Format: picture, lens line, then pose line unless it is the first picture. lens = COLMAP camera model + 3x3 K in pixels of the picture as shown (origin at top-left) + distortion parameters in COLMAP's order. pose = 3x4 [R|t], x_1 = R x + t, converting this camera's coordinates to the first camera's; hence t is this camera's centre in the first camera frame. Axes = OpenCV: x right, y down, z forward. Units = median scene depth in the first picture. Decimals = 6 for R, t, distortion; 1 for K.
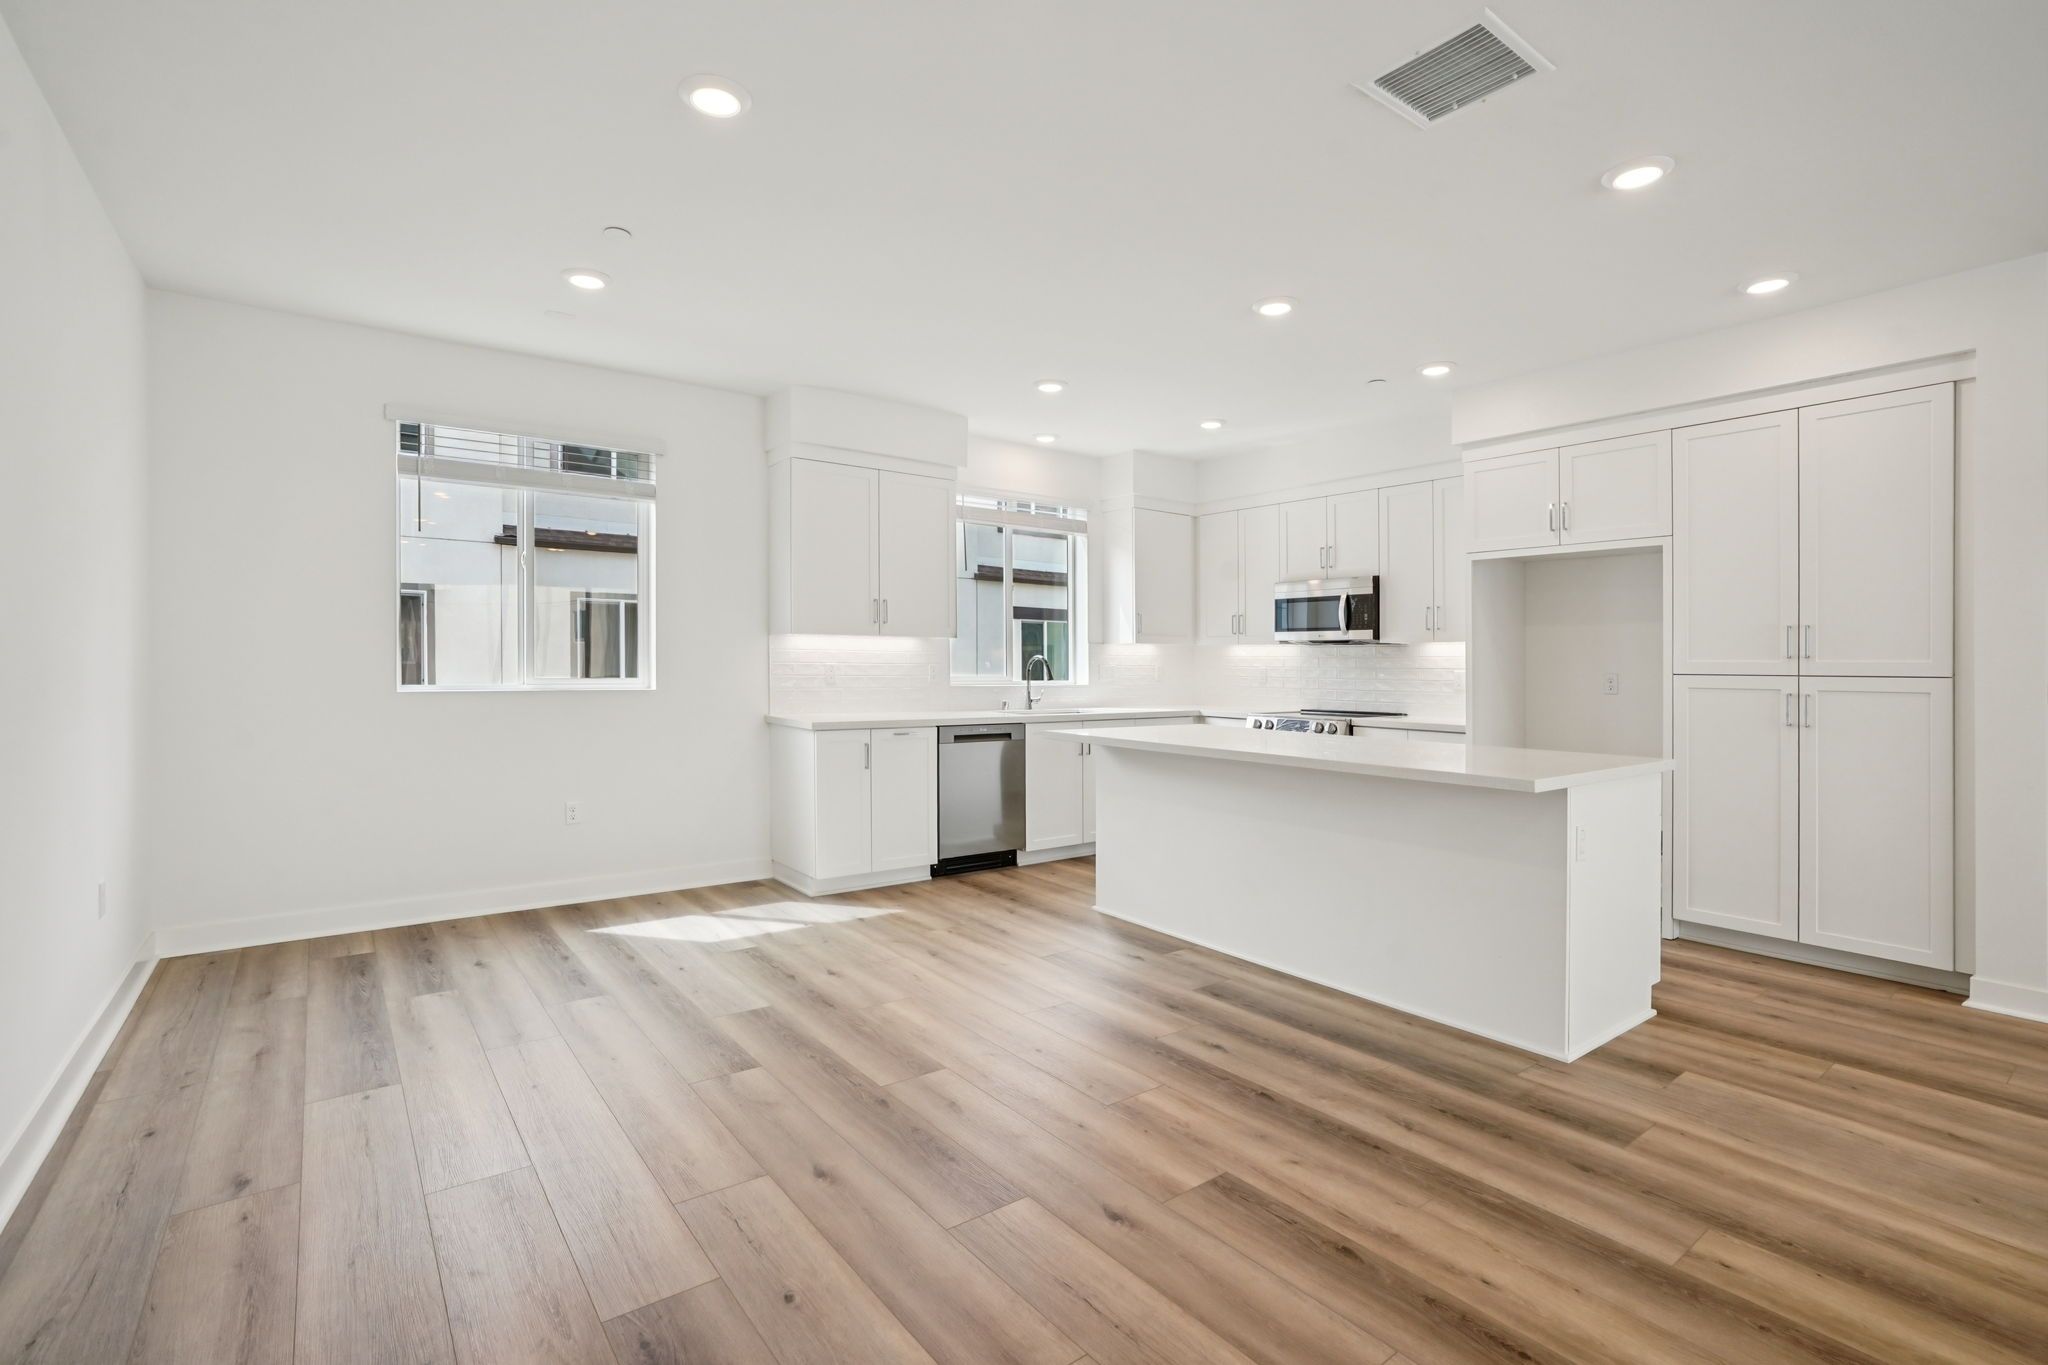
lens RADIAL K [[926.7, 0, 1034.6], [0, 926.7, 673.5], [0, 0, 1]] dist [-0.013619, 0.004894]
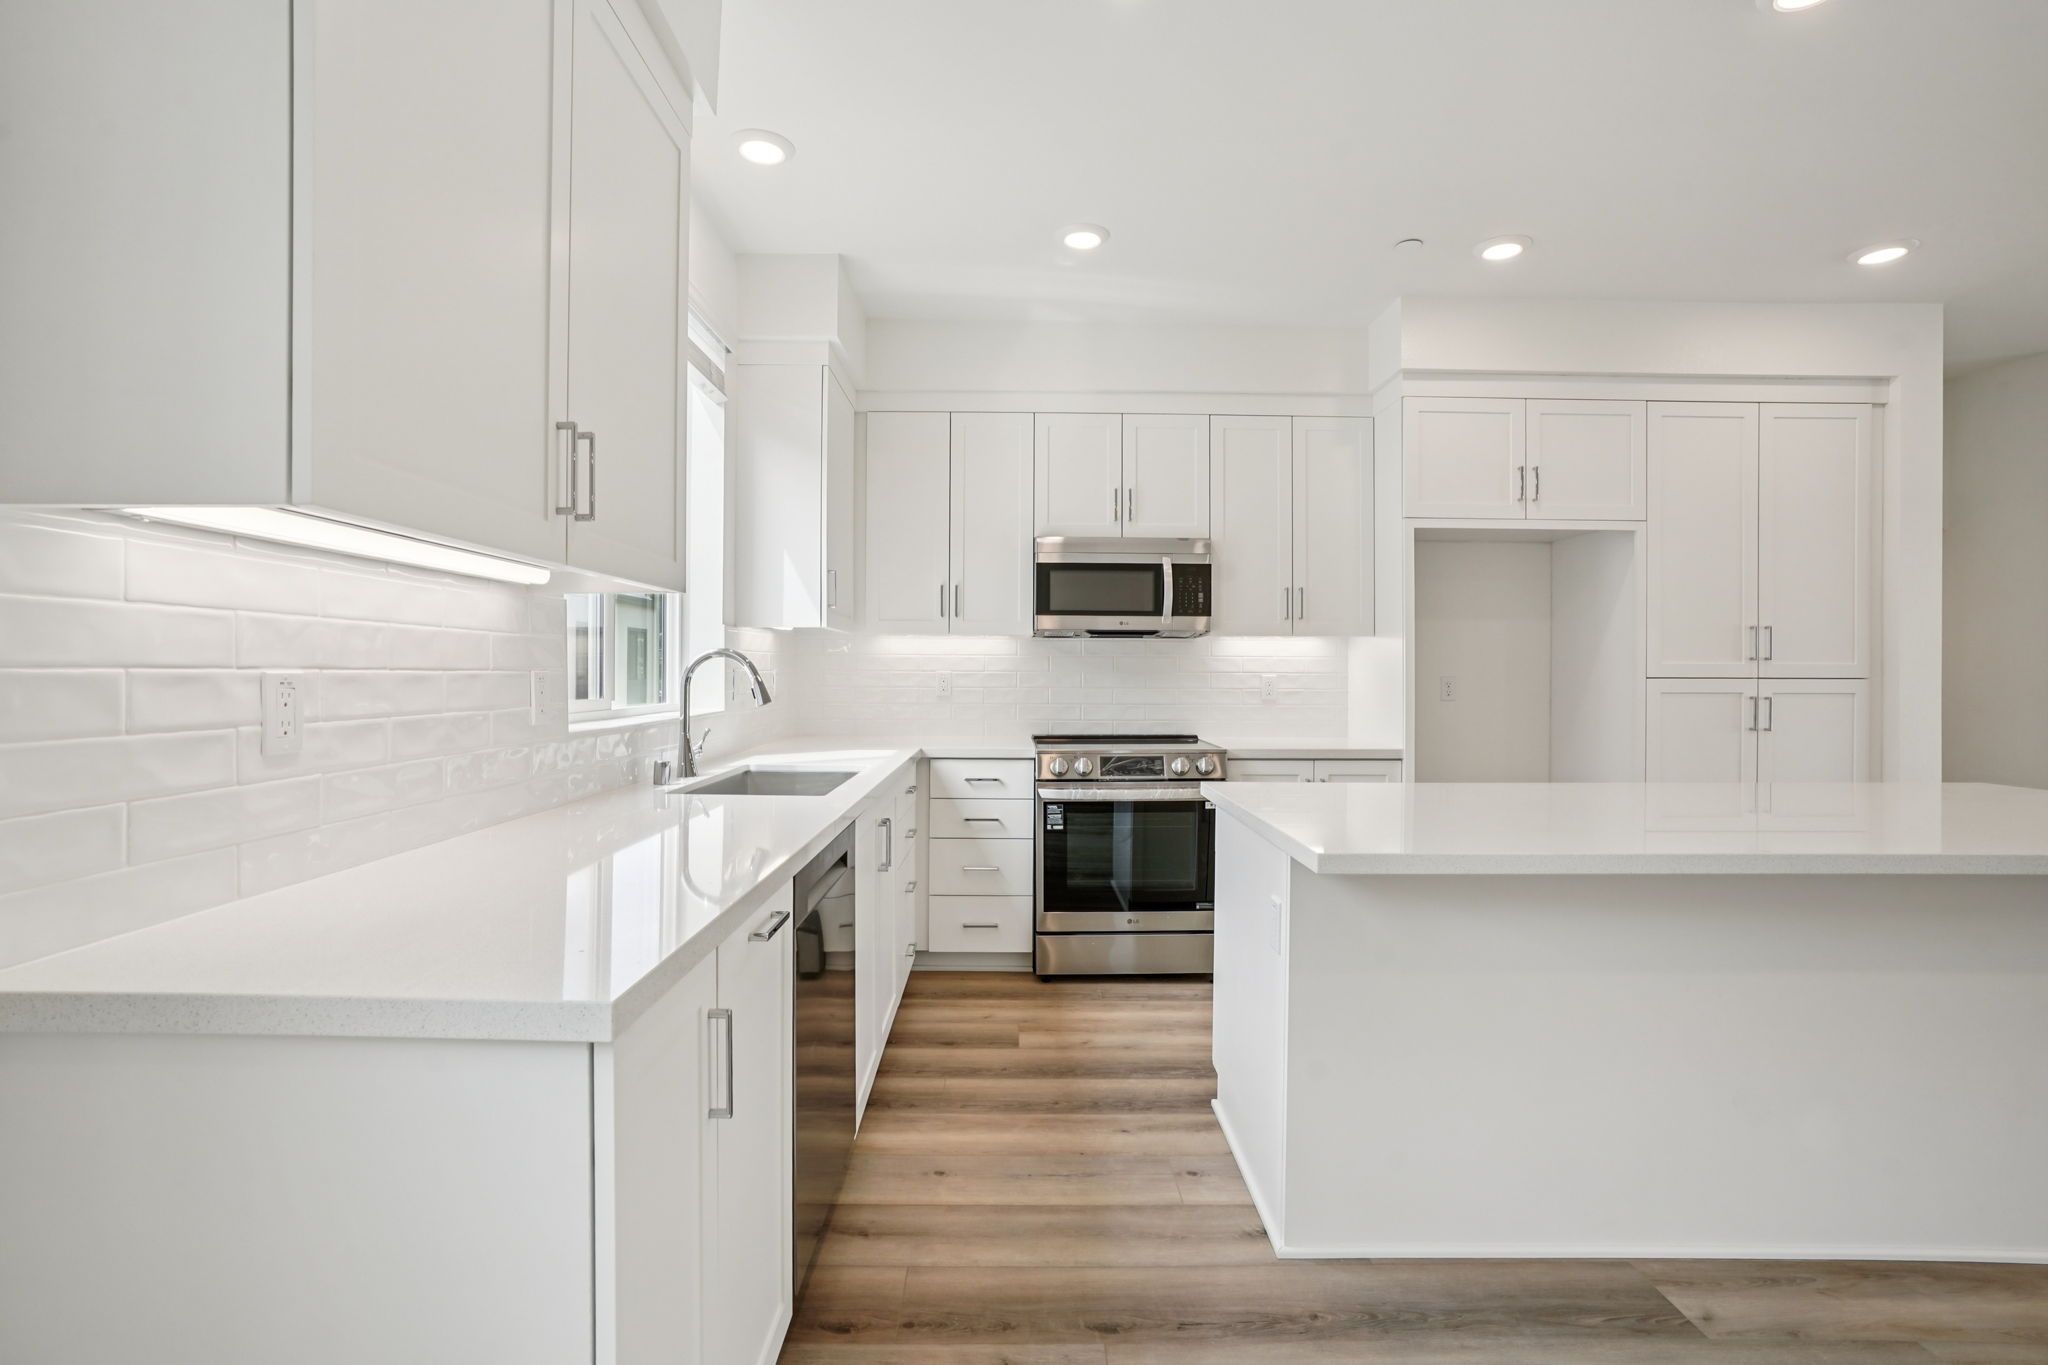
lens RADIAL K [[926.7, 0, 1026.0], [0, 926.7, 670.5], [0, 0, 1]] dist [-0.013619, 0.004894]
pose [[0.601184, 0.000166, 0.799110, -0.288614], [0.007857, 0.999950, -0.006118, -0.004195], [-0.799072, 0.009957, 0.601153, 0.730554]]
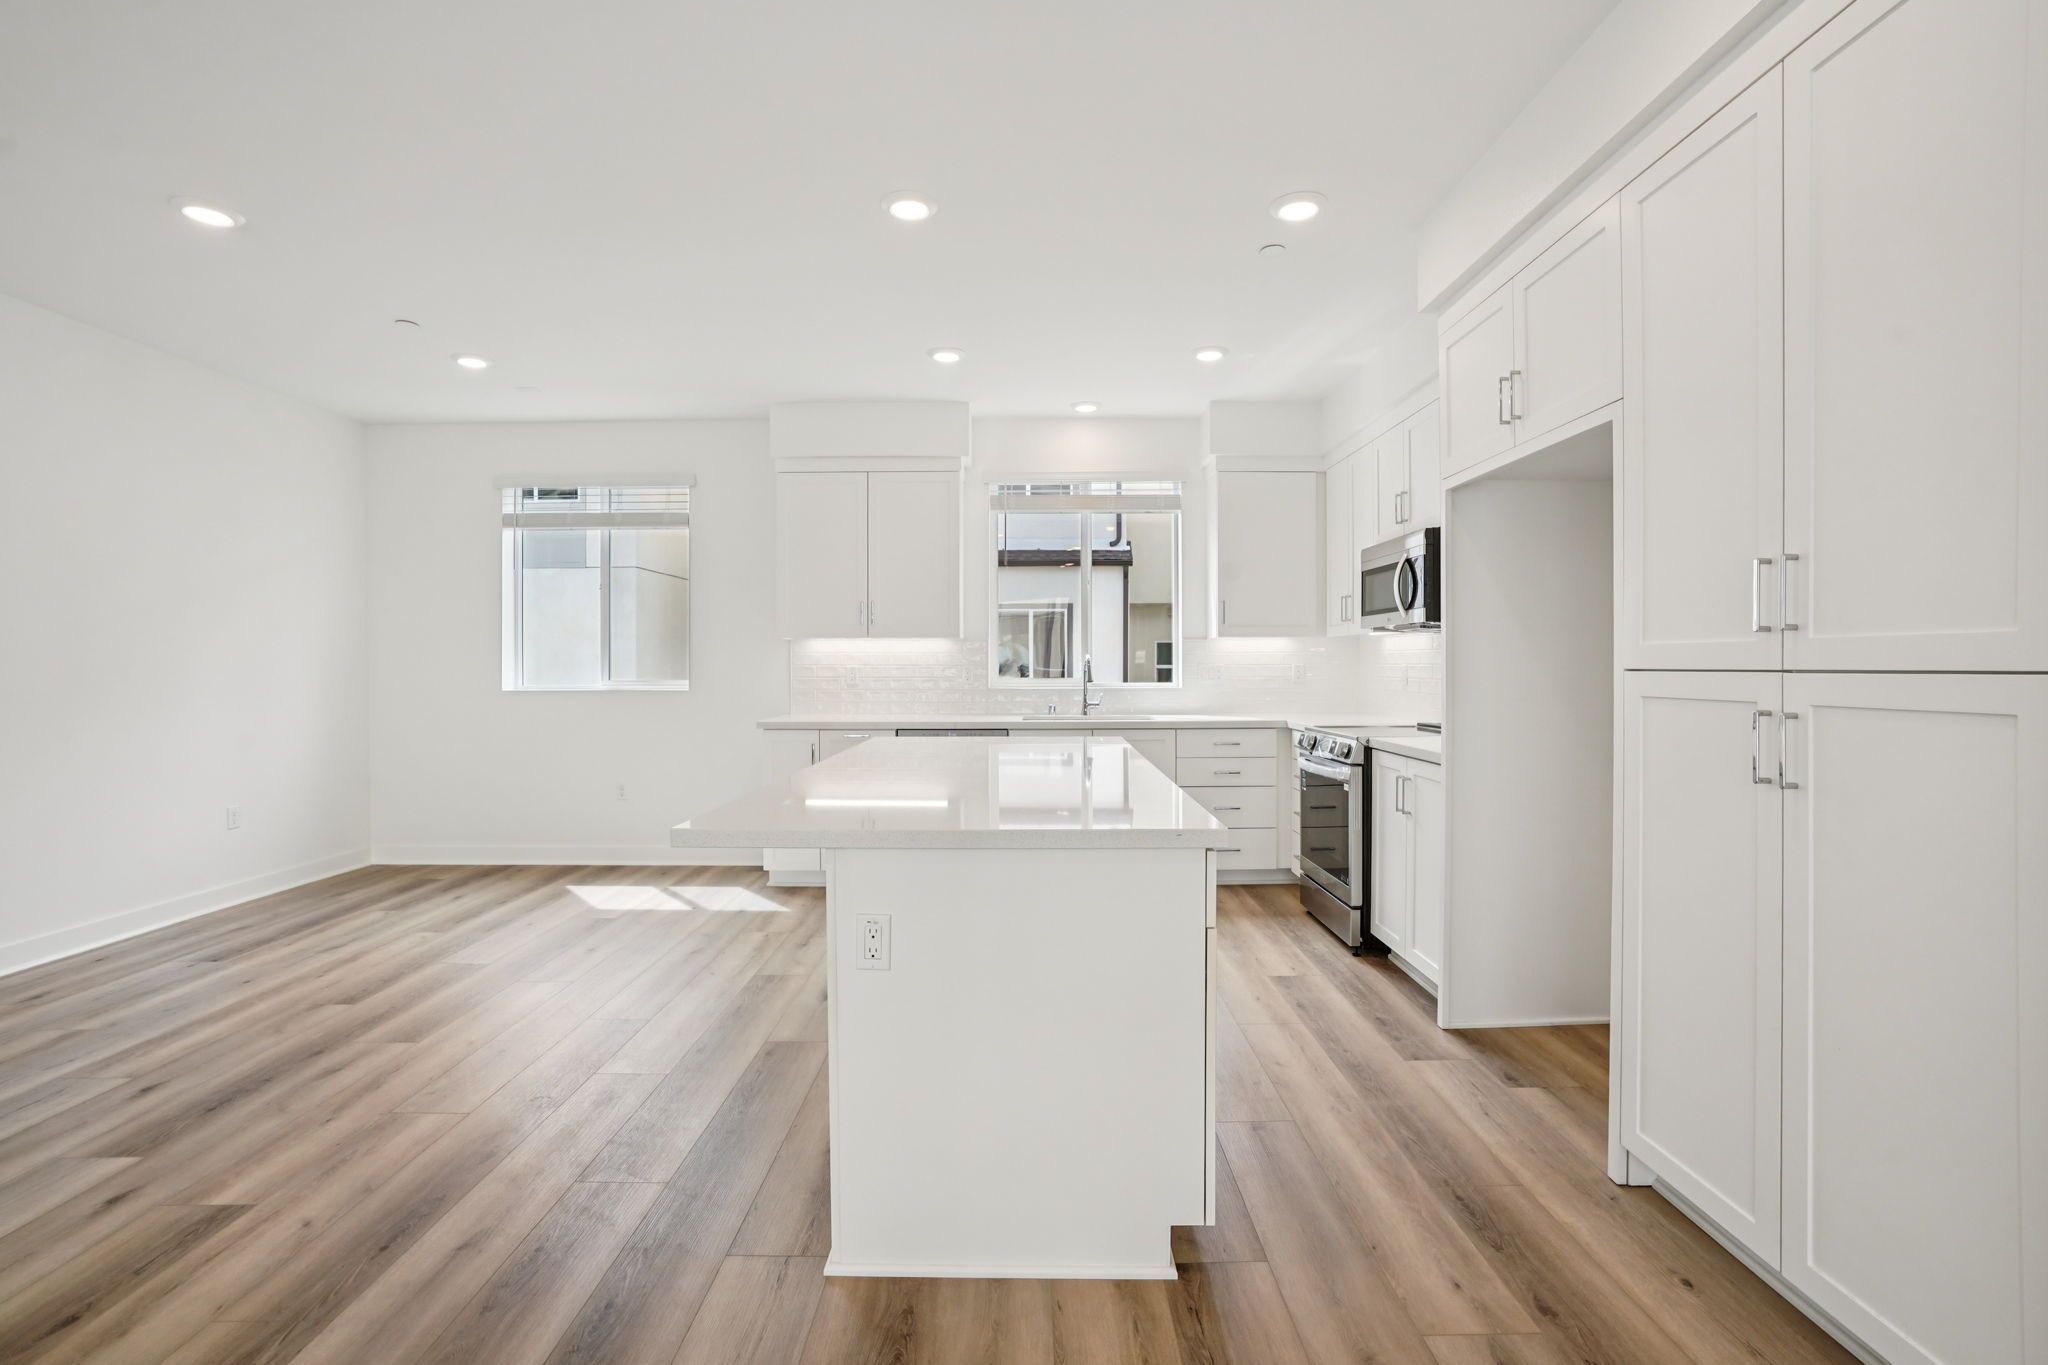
lens RADIAL K [[926.7, 0, 1036.8], [0, 926.7, 681.8], [0, 0, 1]] dist [-0.013619, 0.004894]
pose [[0.793432, 0.000840, -0.608658, 0.581063], [0.002559, 0.999986, 0.004716, 0.002706], [0.608653, -0.005299, 0.793418, 0.309557]]
